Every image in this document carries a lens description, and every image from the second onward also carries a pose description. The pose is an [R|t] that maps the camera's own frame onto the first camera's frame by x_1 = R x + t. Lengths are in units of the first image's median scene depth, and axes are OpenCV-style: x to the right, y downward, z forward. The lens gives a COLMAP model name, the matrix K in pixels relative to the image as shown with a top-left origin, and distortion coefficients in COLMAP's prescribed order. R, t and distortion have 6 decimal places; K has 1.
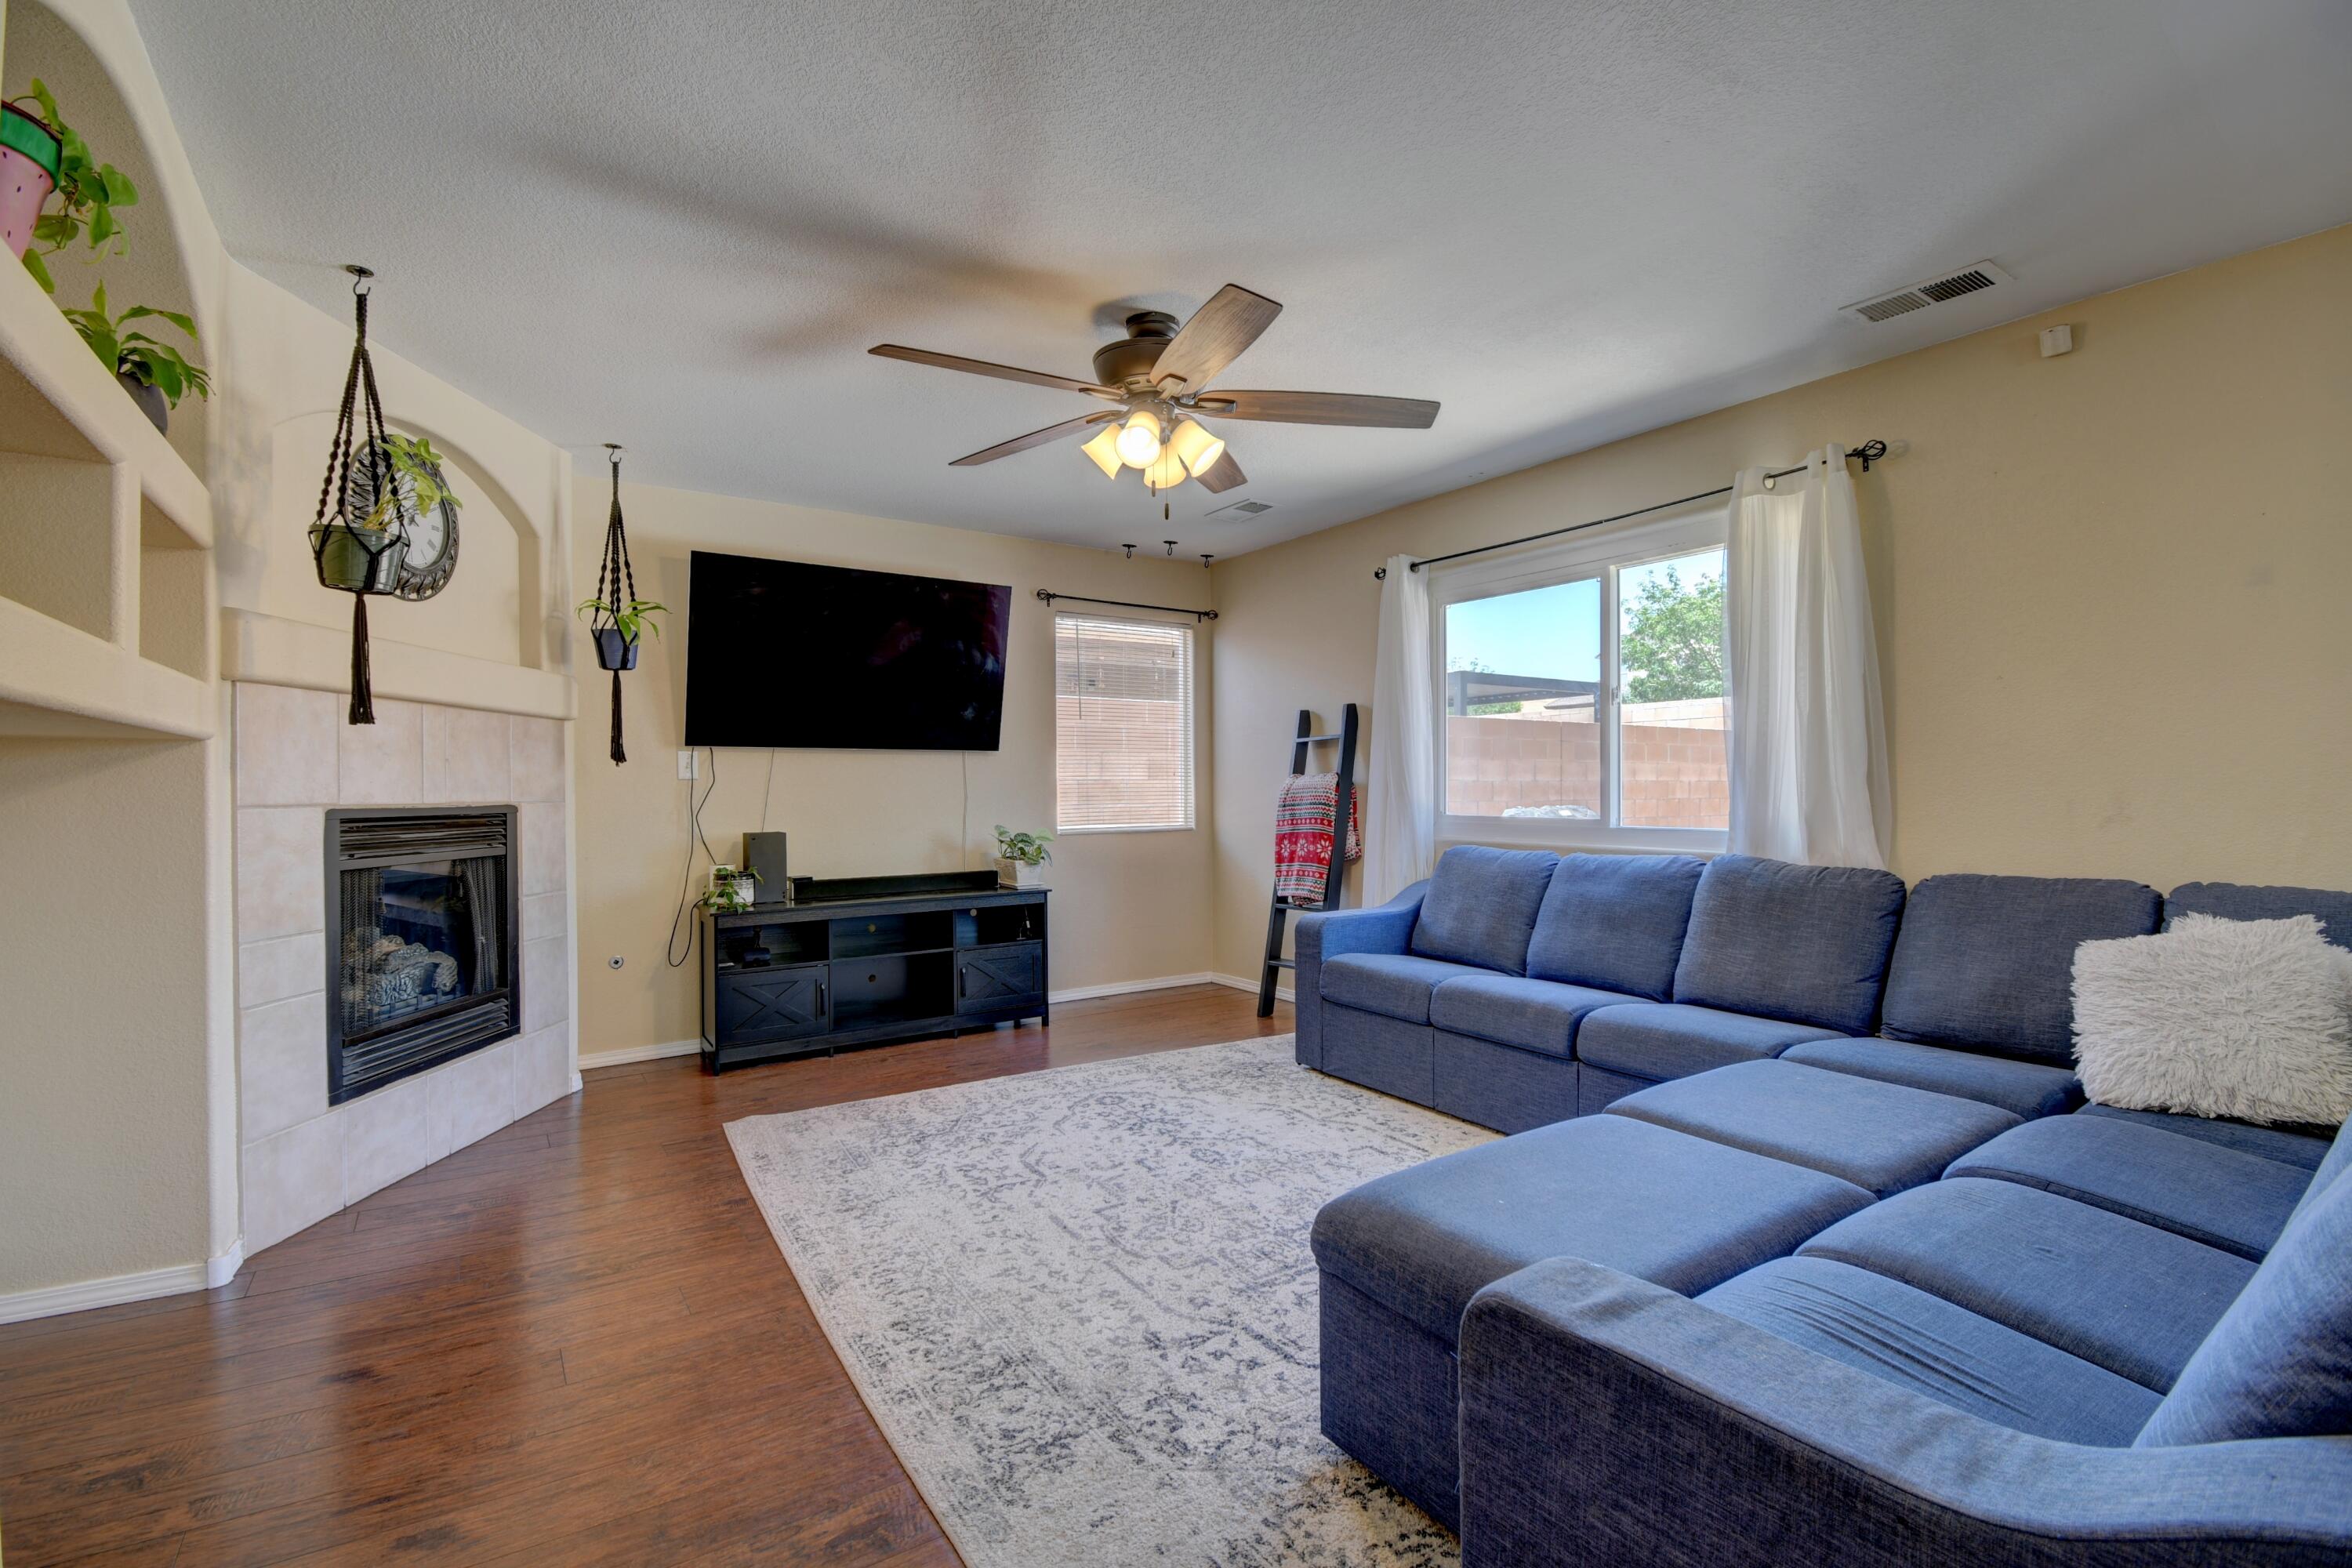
lens RADIAL K [[1056.9, 0, 1179.2], [0, 1056.9, 785.6], [0, 0, 1]] dist [-0.014768, -0.003712]
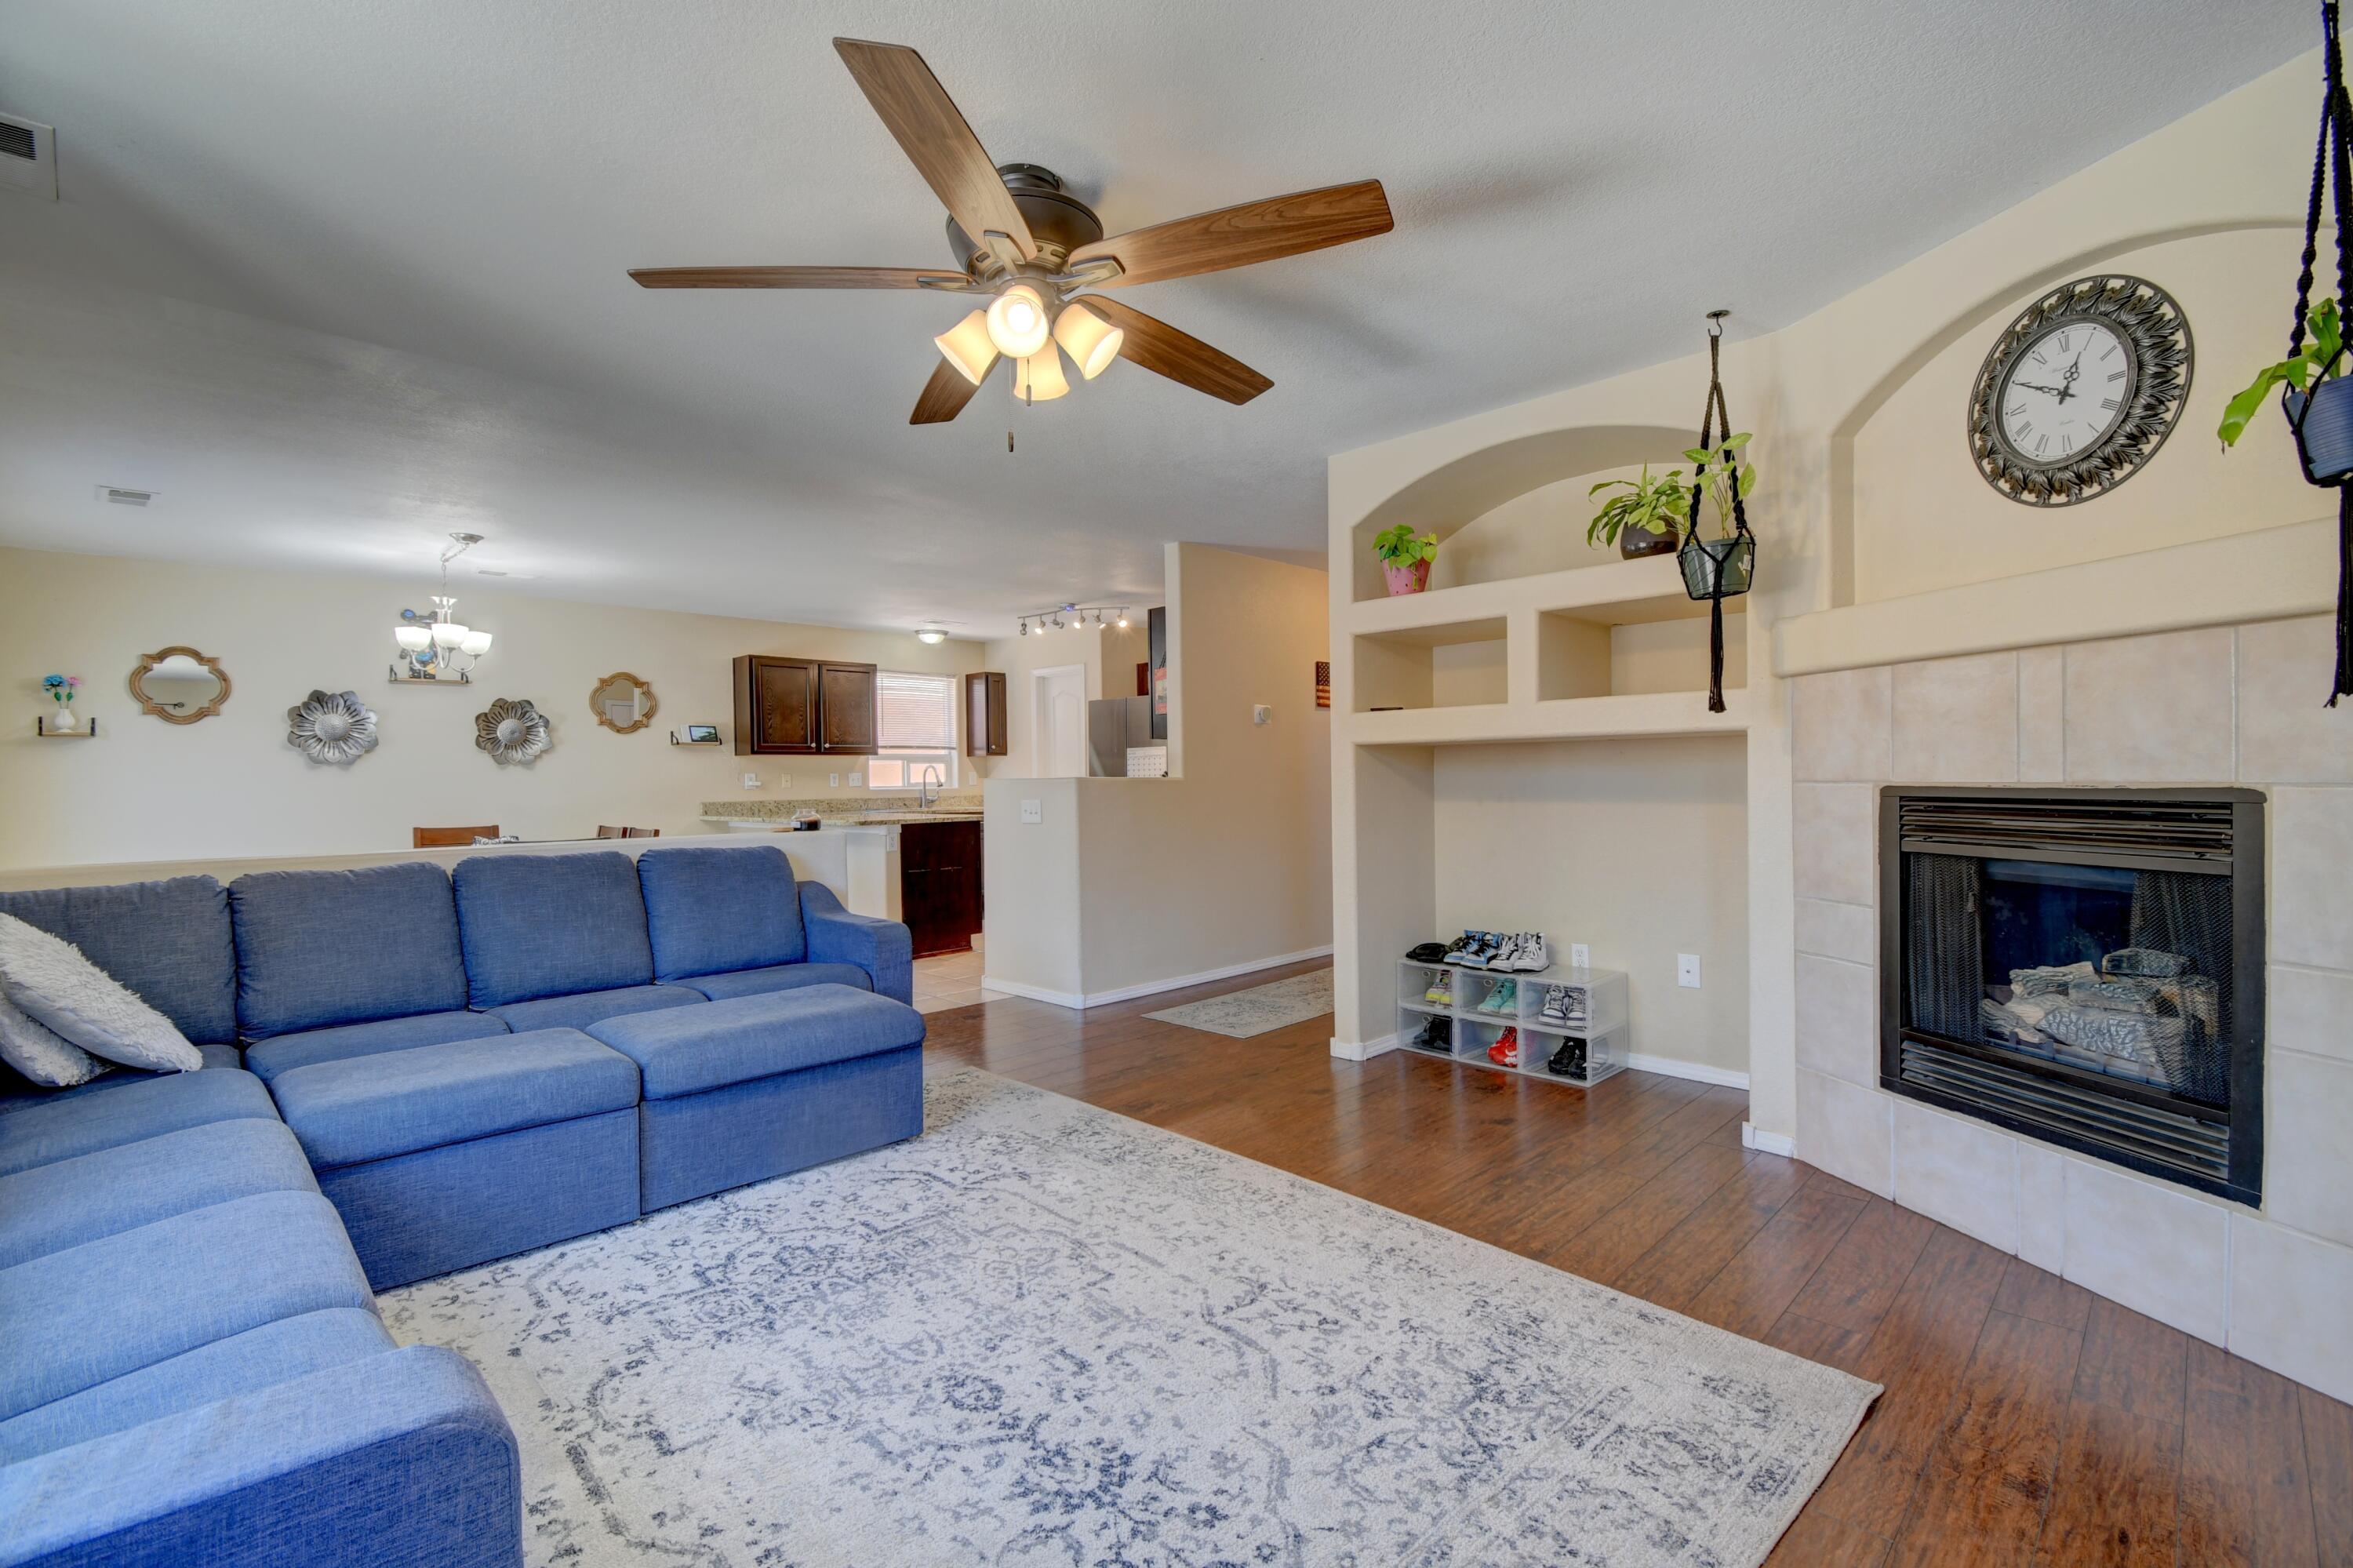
lens RADIAL K [[1057.4, 0, 1172.9], [0, 1057.4, 788.0], [0, 0, 1]] dist [-0.014768, -0.003712]
pose [[-0.982618, 0.021259, -0.184420, 0.019130], [0.020057, 0.999764, 0.008380, 0.002794], [0.184554, 0.004536, -0.982812, 1.670845]]
